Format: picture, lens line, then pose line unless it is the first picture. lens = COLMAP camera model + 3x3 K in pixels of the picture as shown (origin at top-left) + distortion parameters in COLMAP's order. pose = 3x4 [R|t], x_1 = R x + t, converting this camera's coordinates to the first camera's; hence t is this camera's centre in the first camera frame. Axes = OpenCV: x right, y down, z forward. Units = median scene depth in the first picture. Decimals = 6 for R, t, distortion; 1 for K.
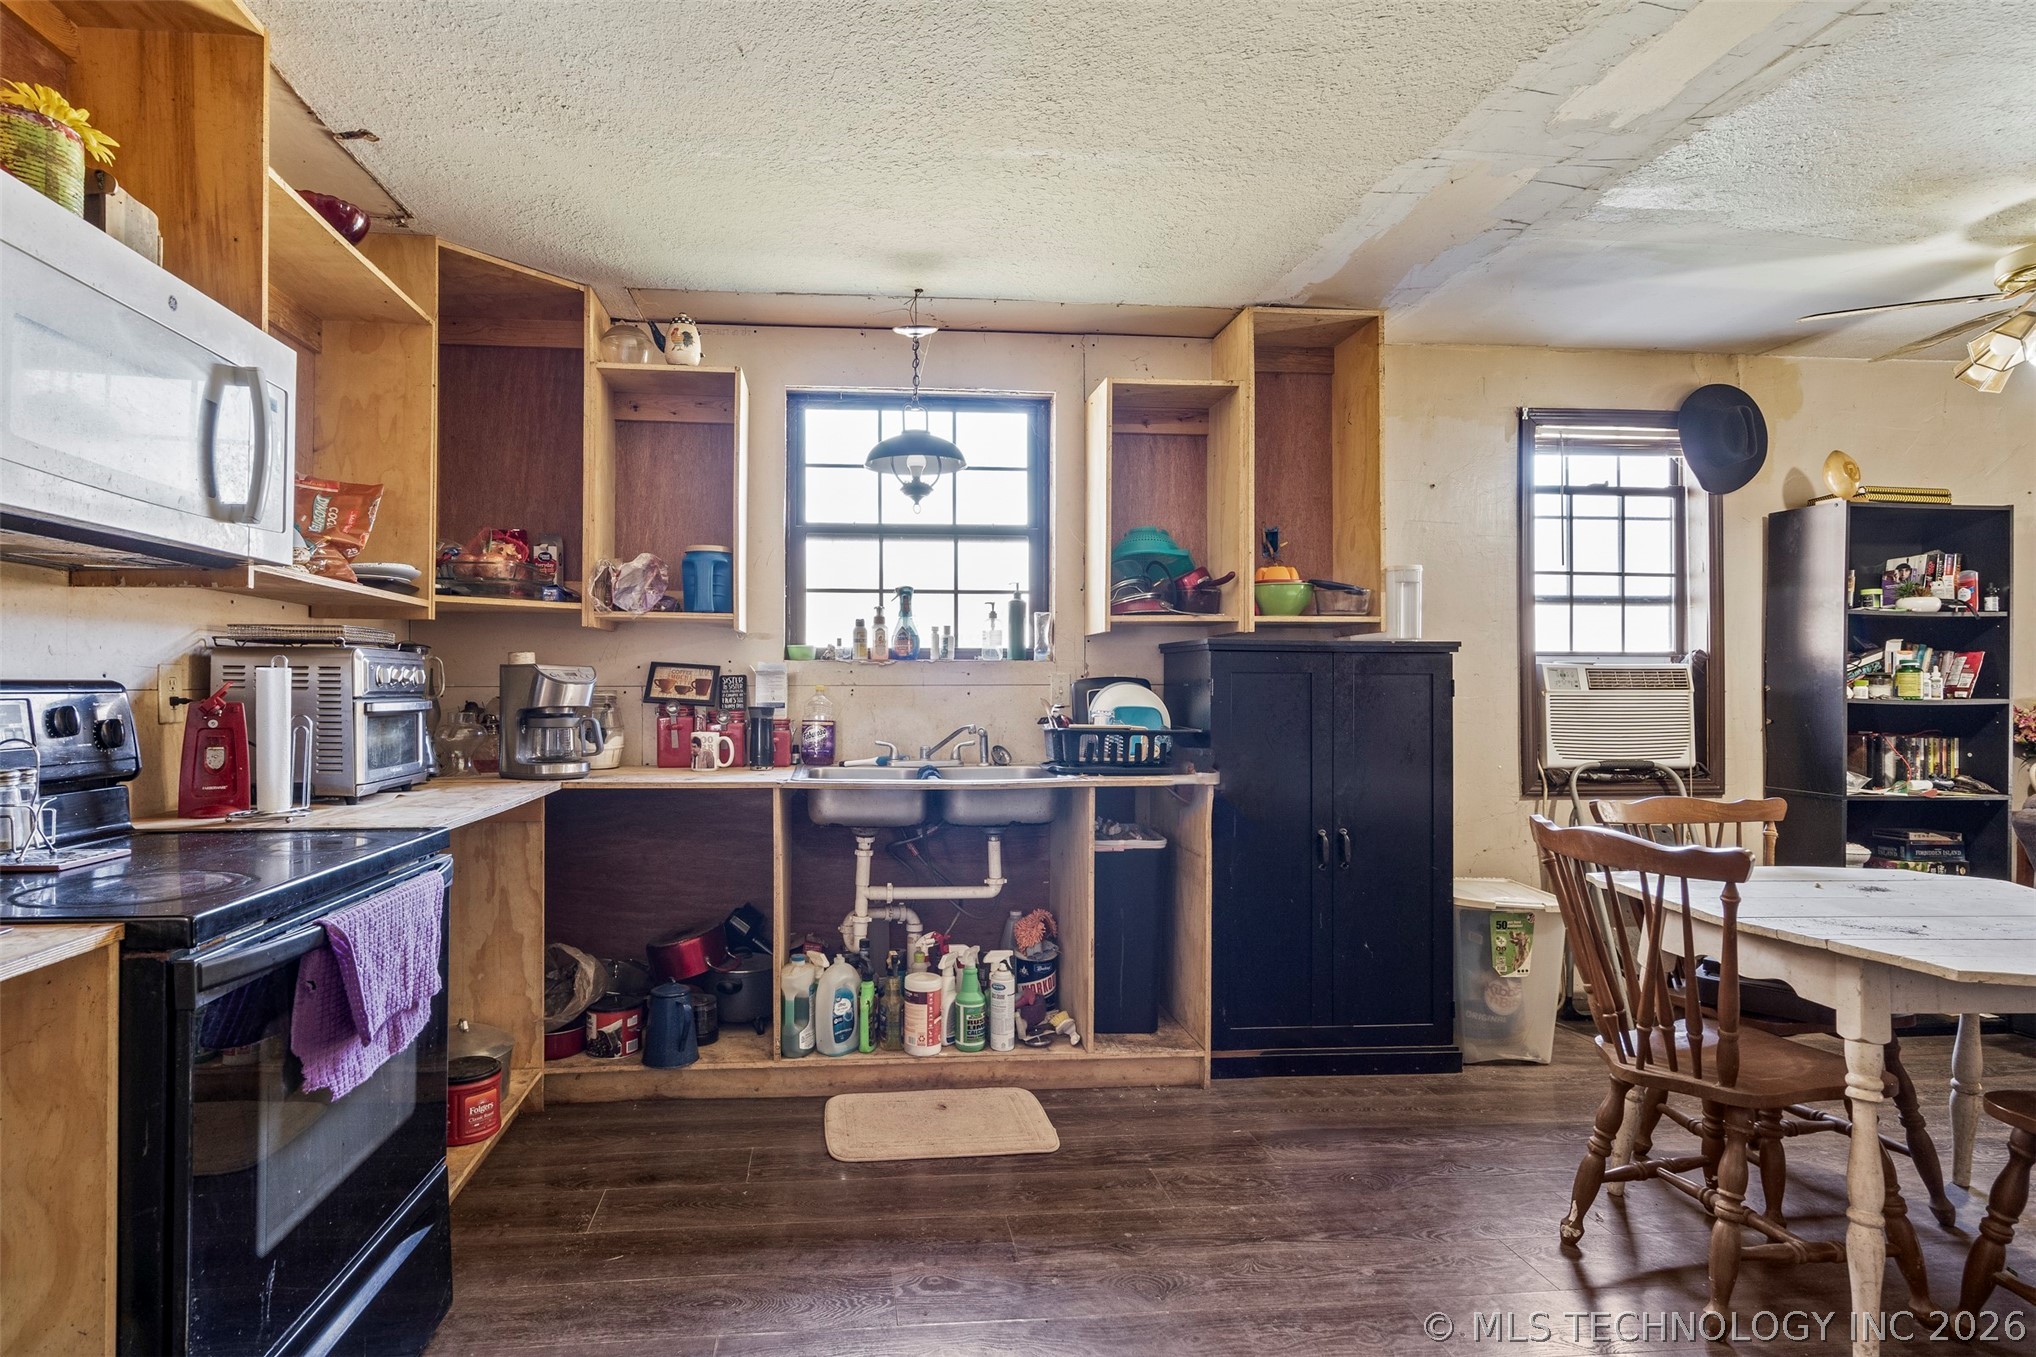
lens RADIAL K [[1051.1, 0, 943.6], [0, 1051.1, 671.2], [0, 0, 1]] dist [0.002603, 0.002650]
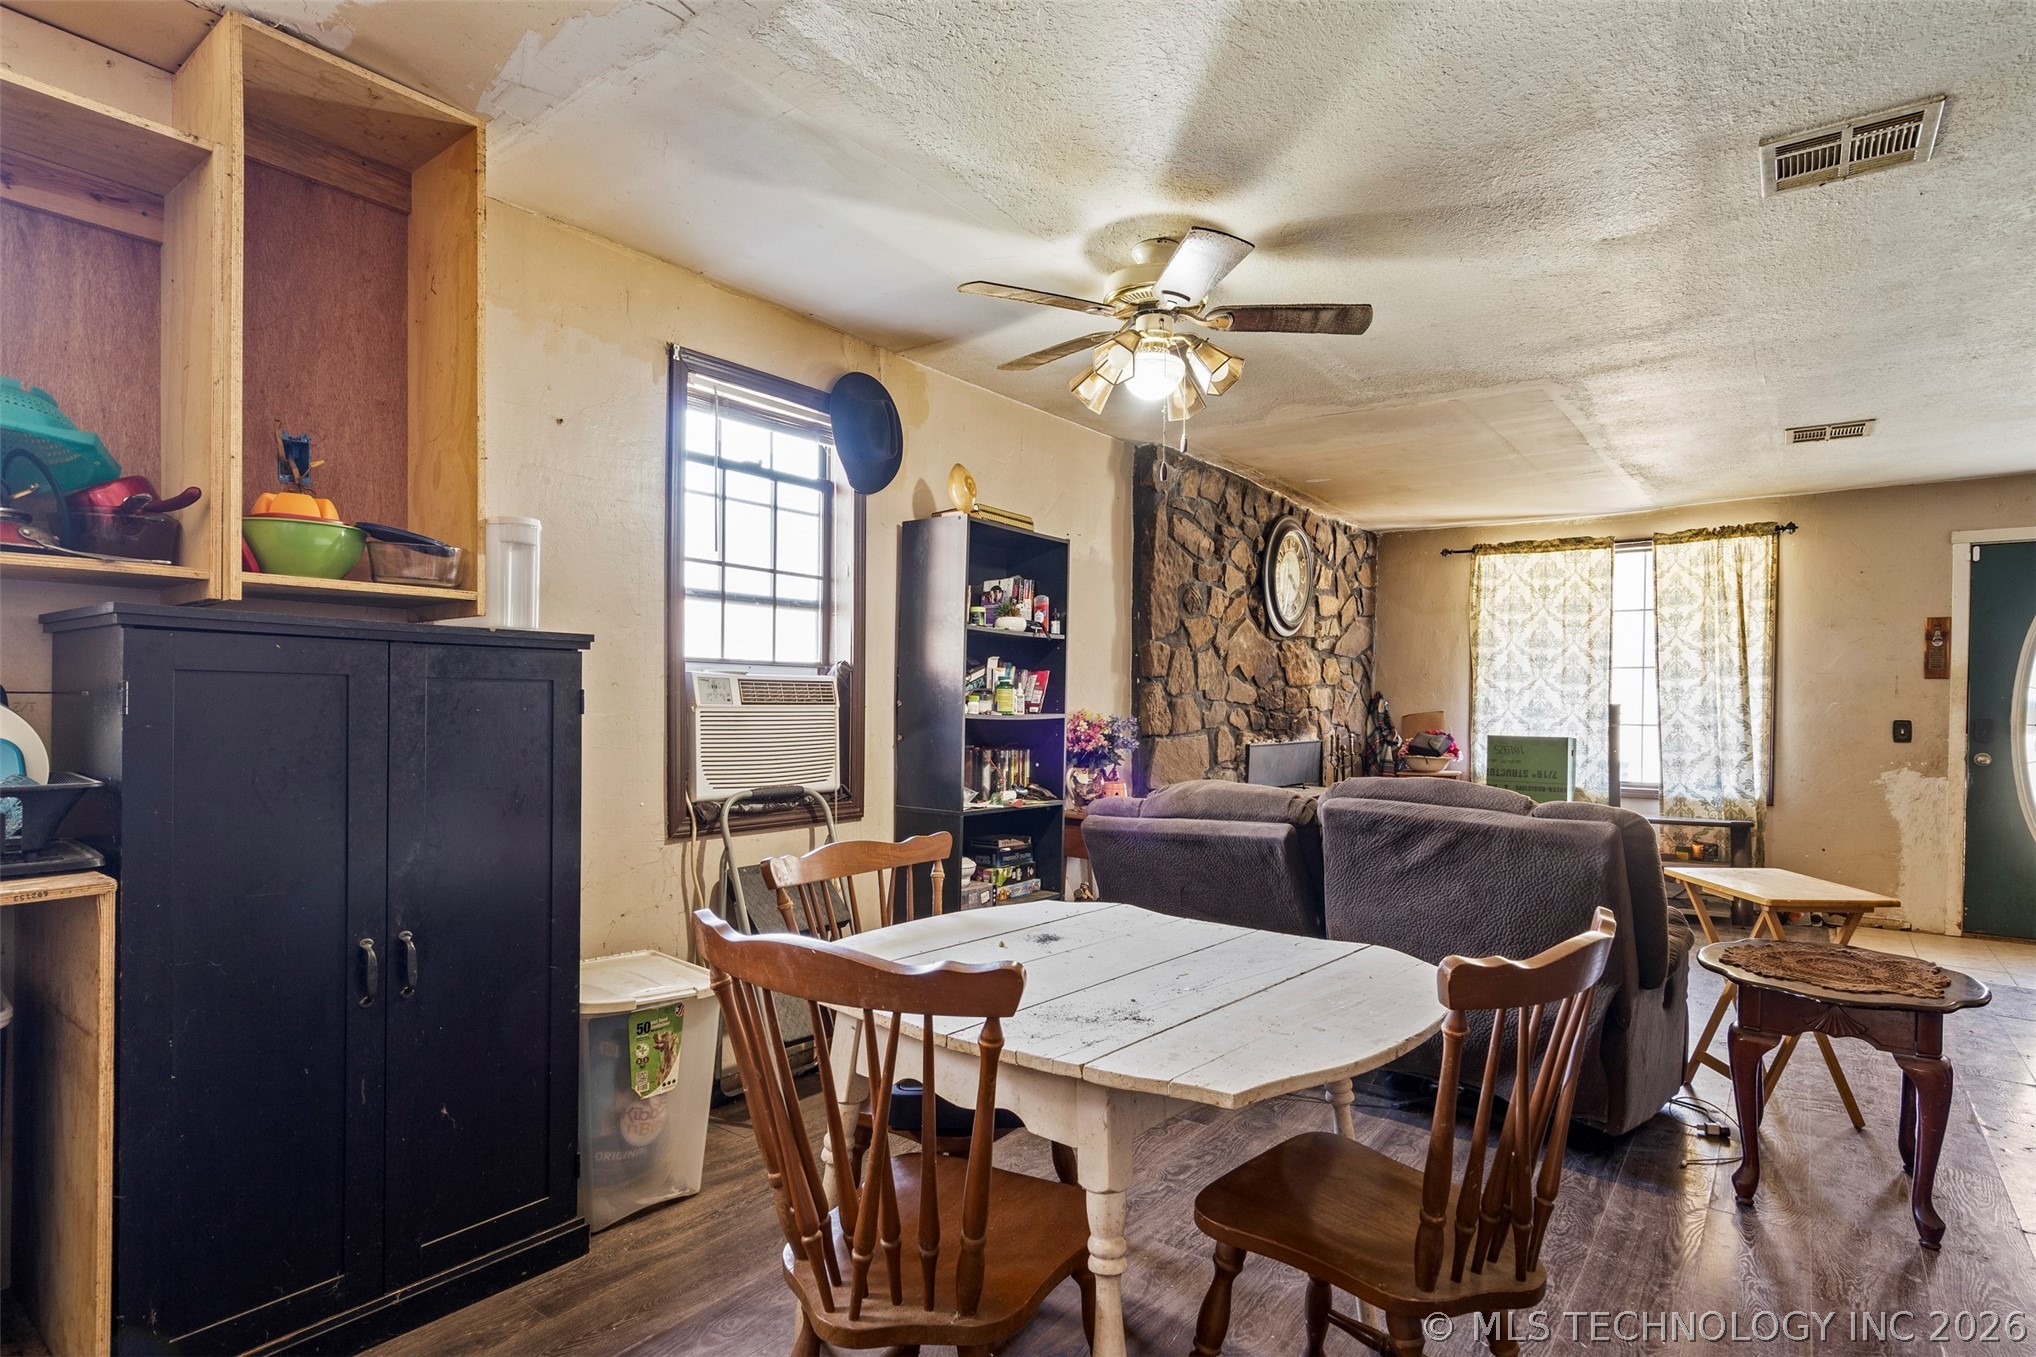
lens RADIAL K [[1051.1, 0, 975.3], [0, 1051.1, 711.0], [0, 0, 1]] dist [0.002603, 0.002650]
pose [[0.697804, -0.001729, 0.716287, 0.153173], [-0.016275, 0.999701, 0.018268, 0.004799], [-0.716104, -0.024405, 0.697567, 0.300664]]
